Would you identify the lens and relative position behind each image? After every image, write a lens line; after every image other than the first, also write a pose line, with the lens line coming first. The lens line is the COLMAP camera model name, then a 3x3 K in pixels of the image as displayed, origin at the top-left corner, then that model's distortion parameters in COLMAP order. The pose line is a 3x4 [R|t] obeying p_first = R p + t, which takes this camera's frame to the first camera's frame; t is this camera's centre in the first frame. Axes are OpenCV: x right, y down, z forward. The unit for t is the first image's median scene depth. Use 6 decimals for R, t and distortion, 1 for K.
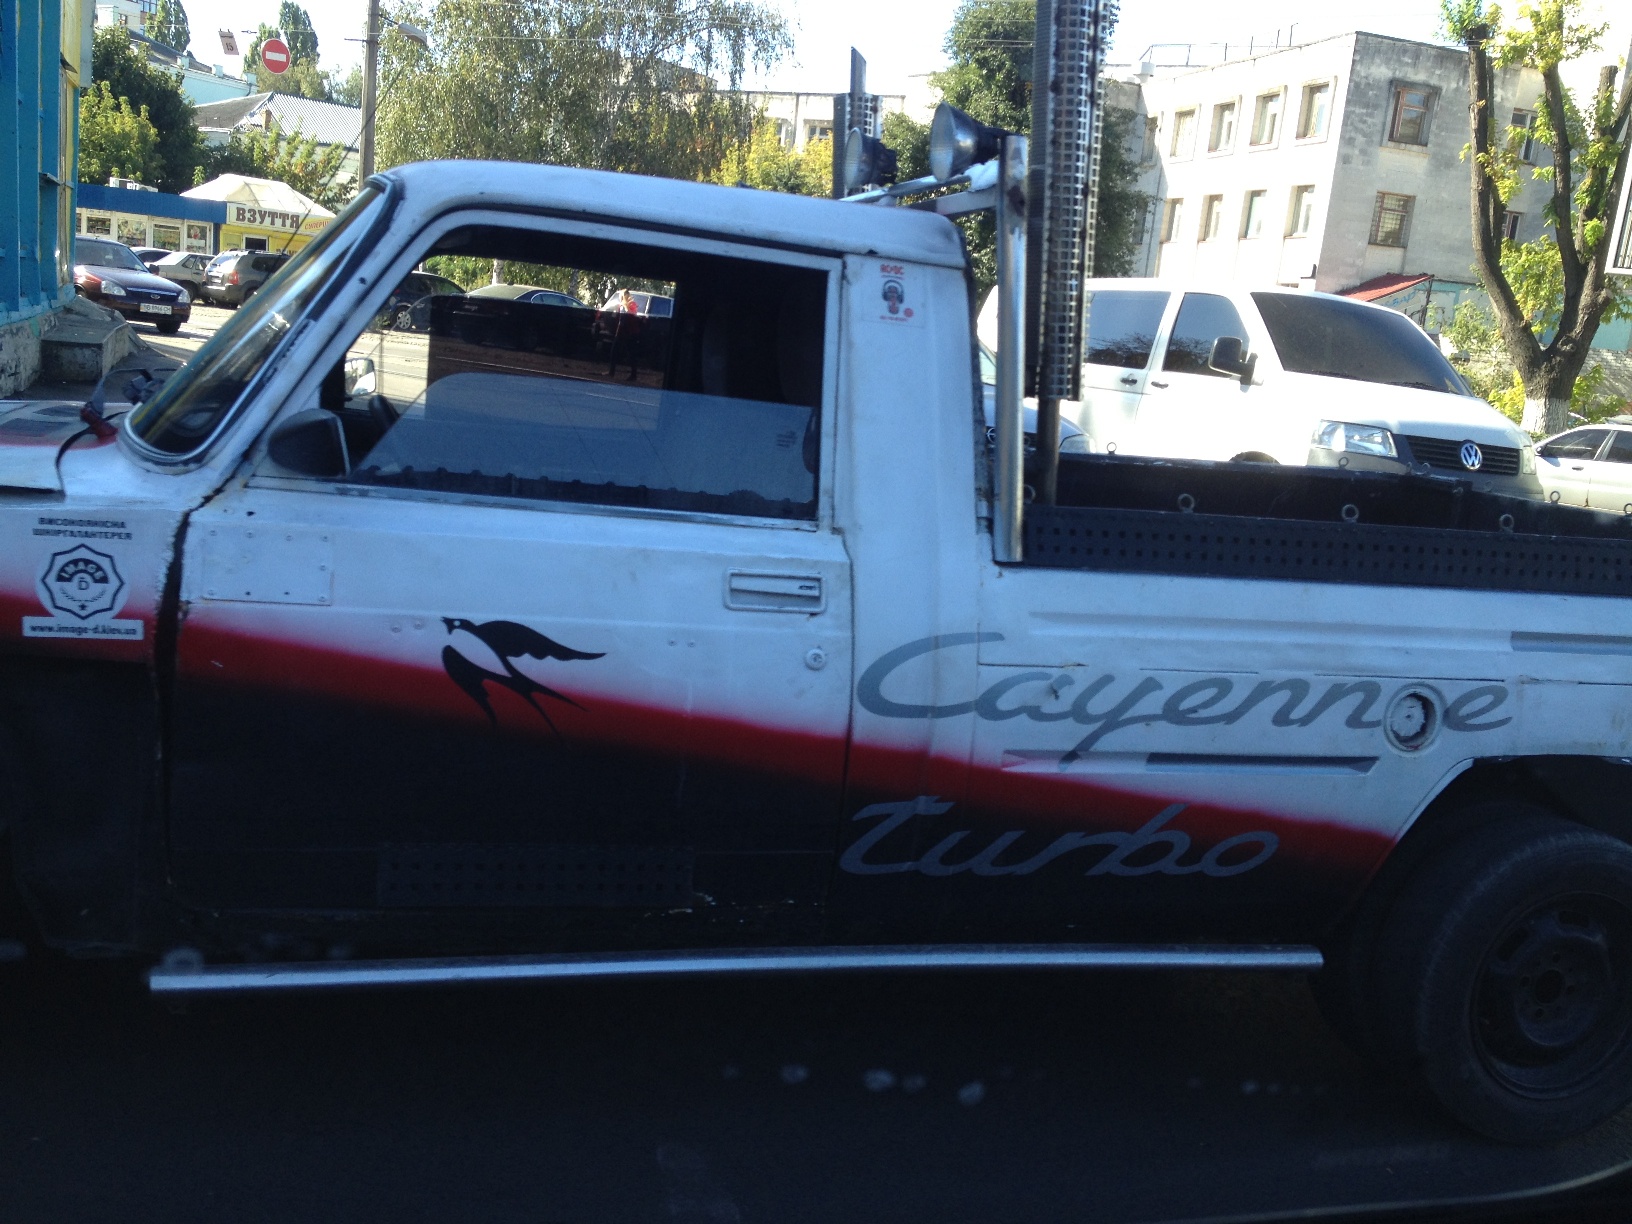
lens RADIAL K [[1606.4, 0, 815.7], [0, 1606.4, 632.6], [0, 0, 1]] dist [0.151633, -0.317881]
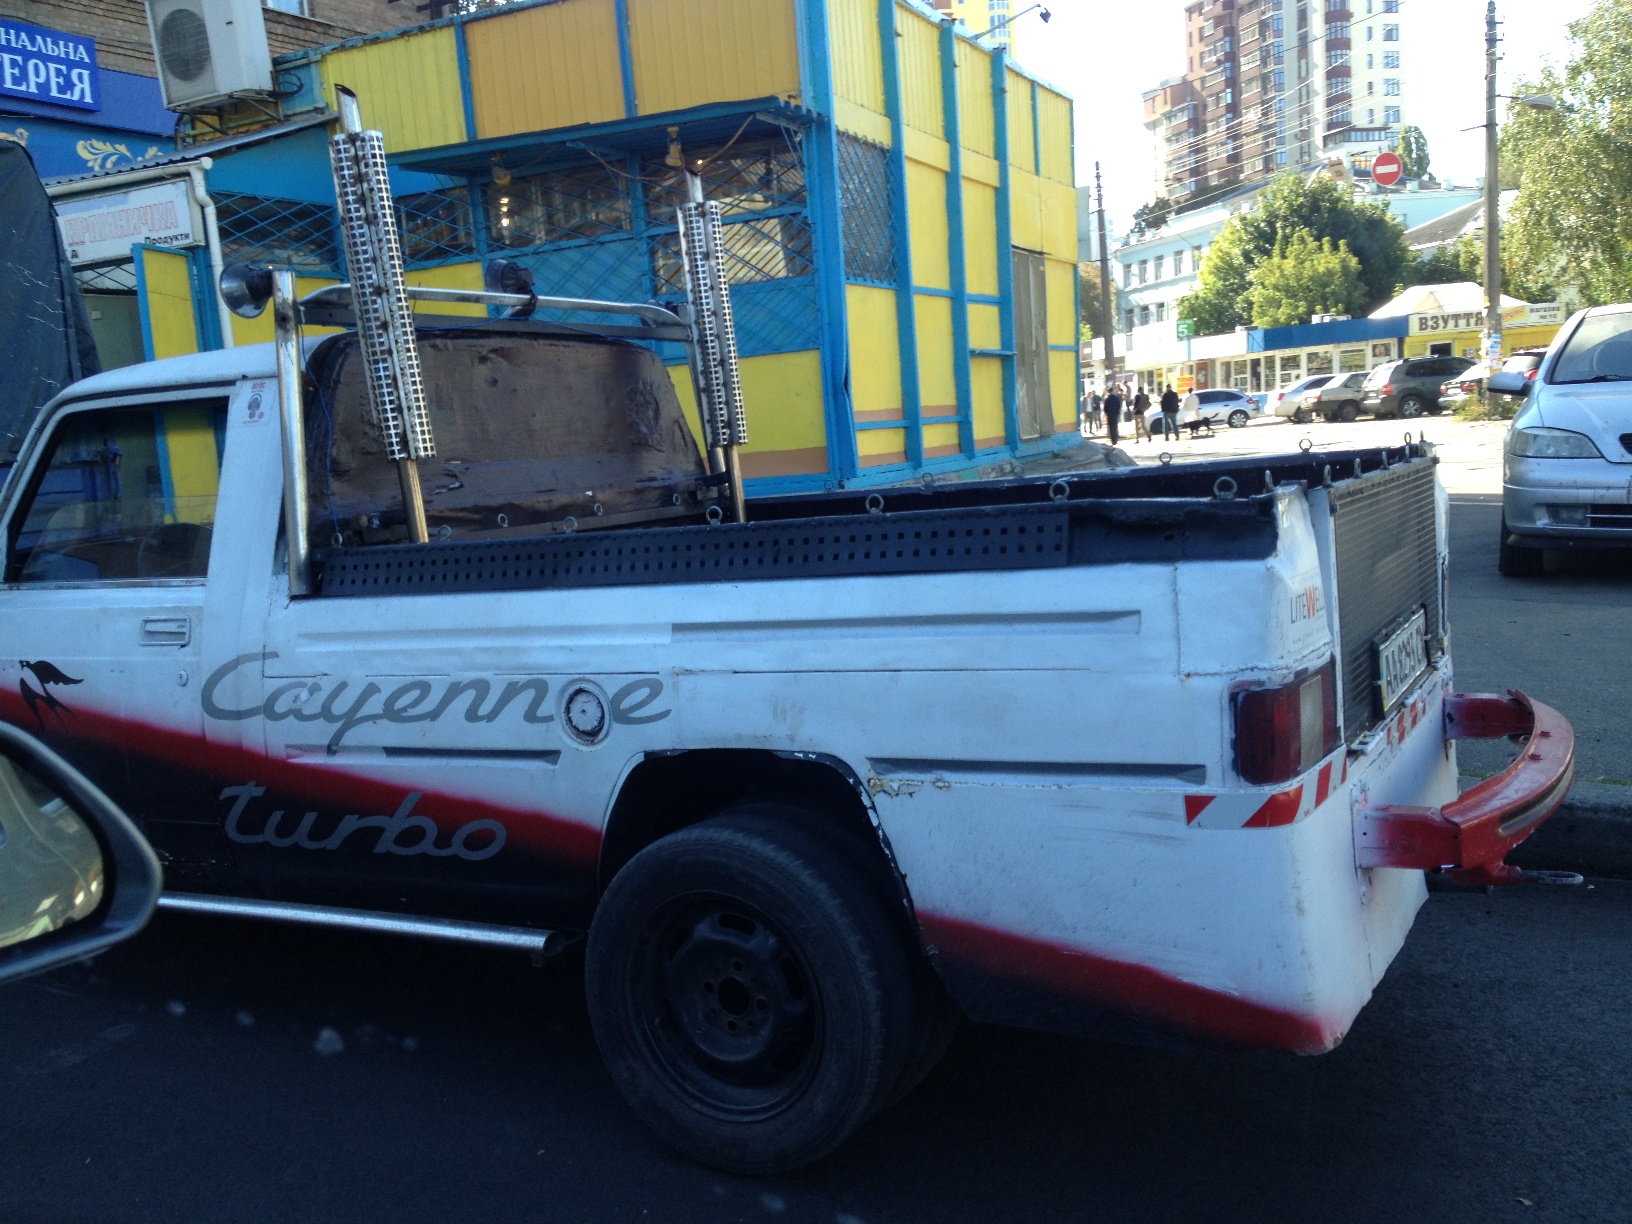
lens RADIAL K [[1649.8, 0, 816.0], [0, 1649.8, 612.0], [0, 0, 1]] dist [0.153992, -0.323133]
pose [[0.663206, -0.078414, -0.744318, 1.280188], [0.013644, 0.995598, -0.092730, 0.089950], [0.748313, 0.051344, 0.661356, 0.412523]]
